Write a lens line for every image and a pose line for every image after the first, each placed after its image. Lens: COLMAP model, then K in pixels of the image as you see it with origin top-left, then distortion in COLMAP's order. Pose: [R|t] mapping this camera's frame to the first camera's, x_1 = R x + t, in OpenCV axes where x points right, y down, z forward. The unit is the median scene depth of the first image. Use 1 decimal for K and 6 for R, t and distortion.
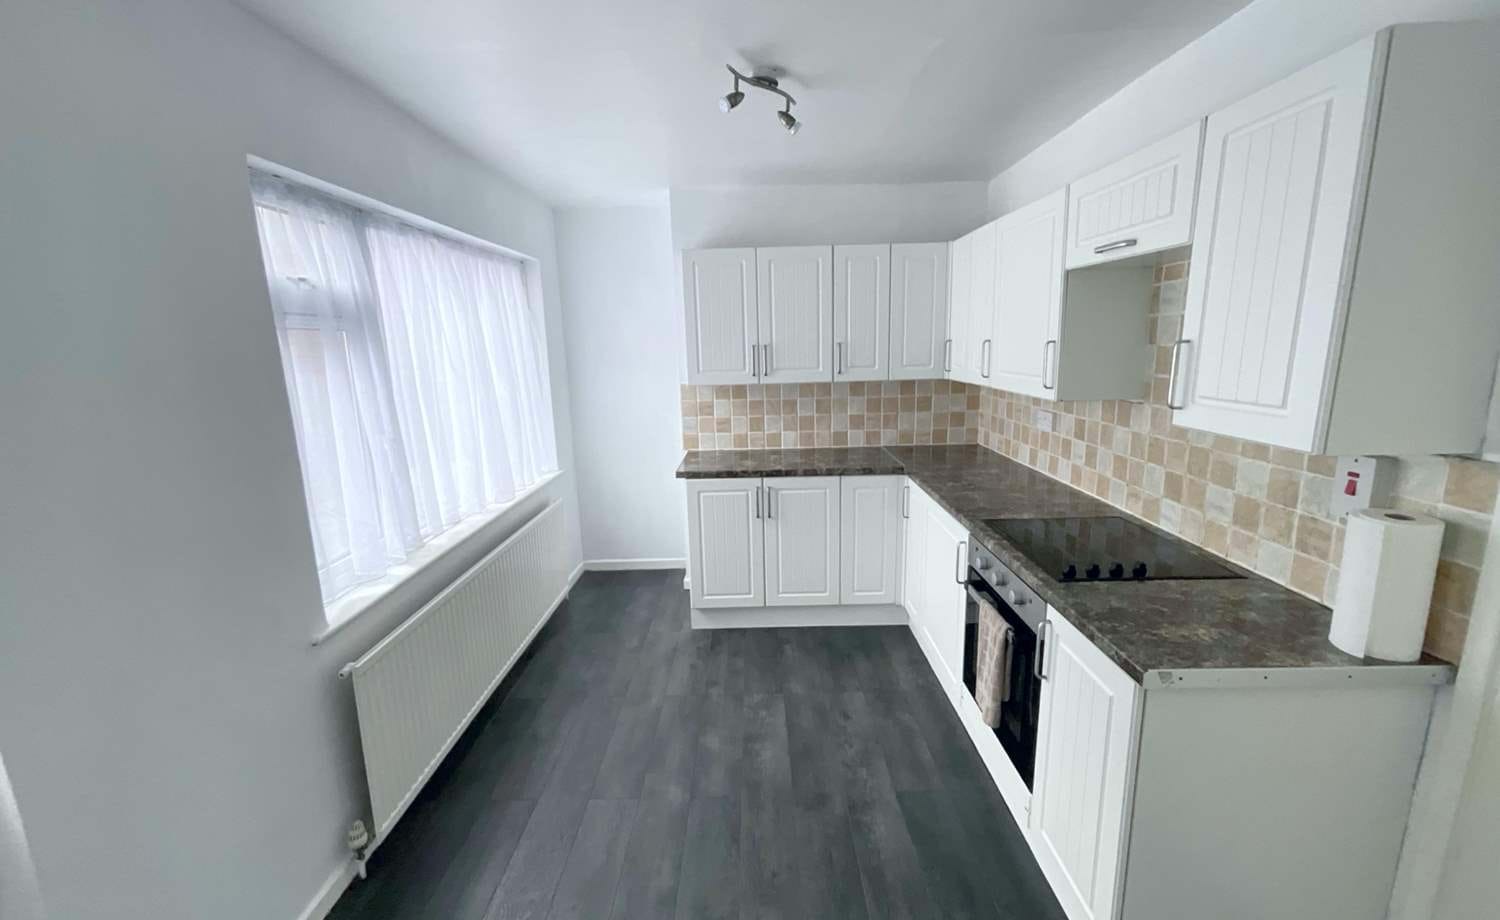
lens RADIAL K [[612.5, 0, 748.1], [0, 612.5, 457.2], [0, 0, 1]] dist [-0.000443, 0.001522]
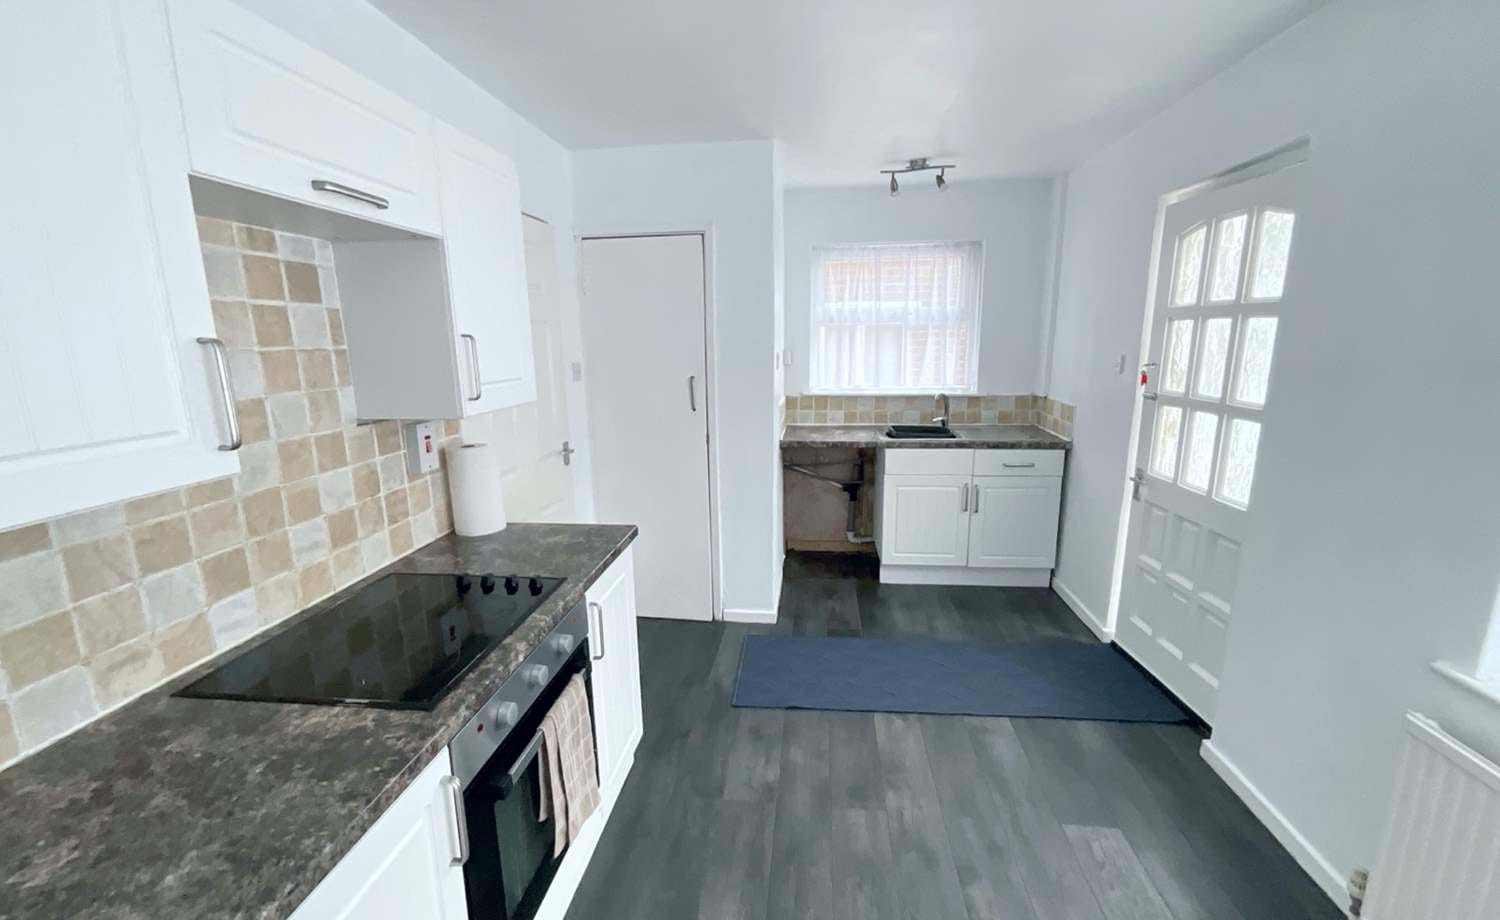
lens RADIAL K [[612.5, 0, 752.3], [0, 612.5, 459.5], [0, 0, 1]] dist [-0.000443, 0.001522]
pose [[-0.993413, 0.016942, 0.113332, 0.066814], [0.059236, 0.922540, 0.381328, -0.219440], [-0.098093, 0.385530, -0.917466, 1.203727]]
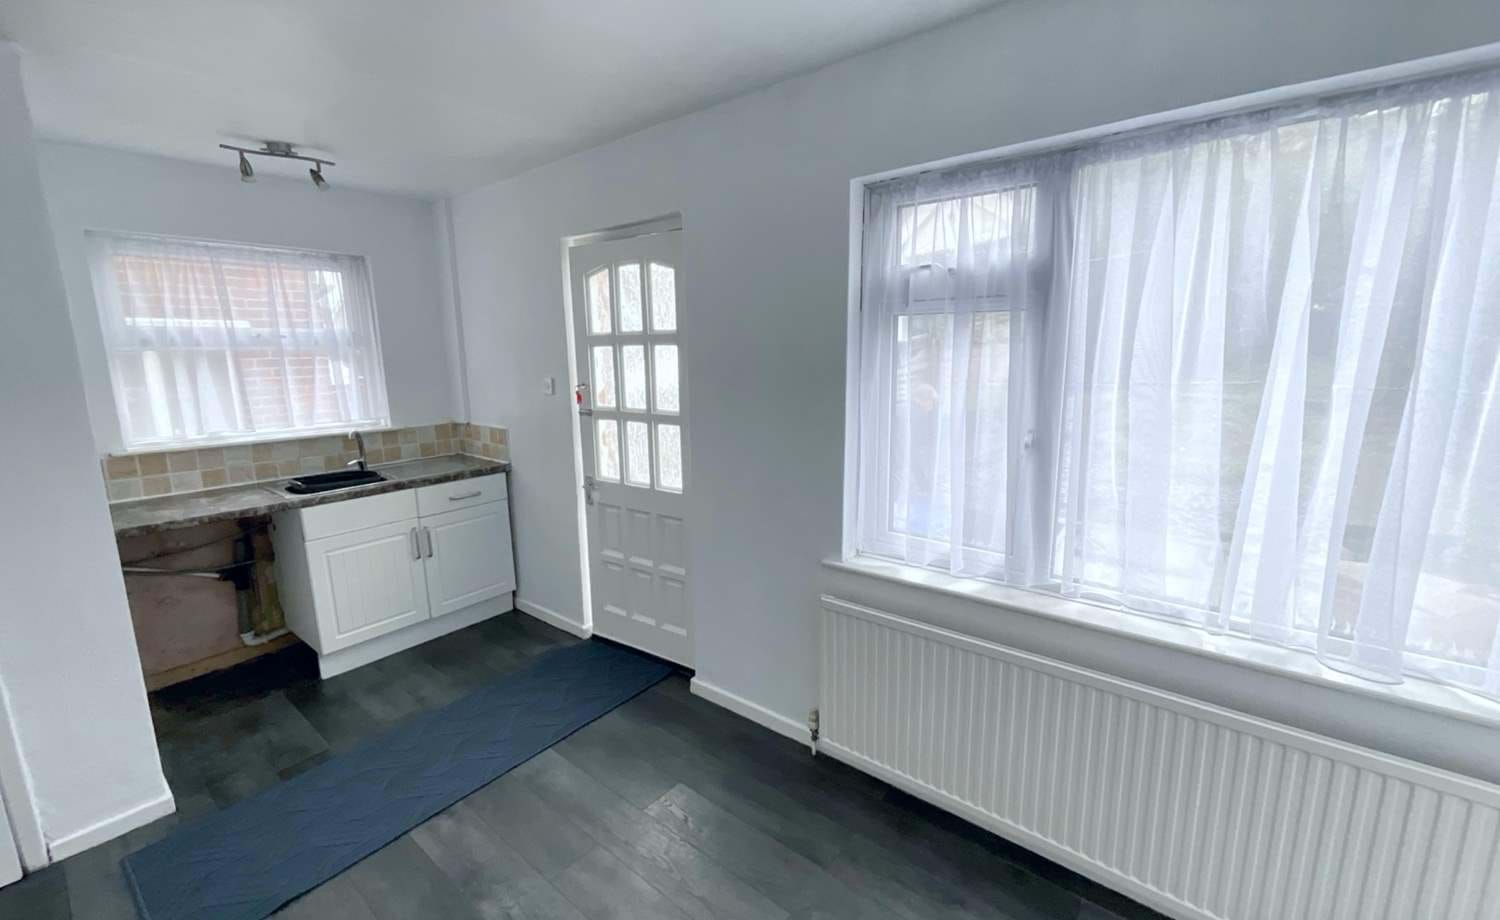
lens RADIAL K [[612.5, 0, 748.8], [0, 612.5, 460.6], [0, 0, 1]] dist [-0.000443, 0.001522]
pose [[-0.627572, 0.176361, -0.758321, 0.235441], [-0.115081, 0.942294, 0.314386, -0.202091], [0.770007, 0.284568, -0.571061, 1.081115]]
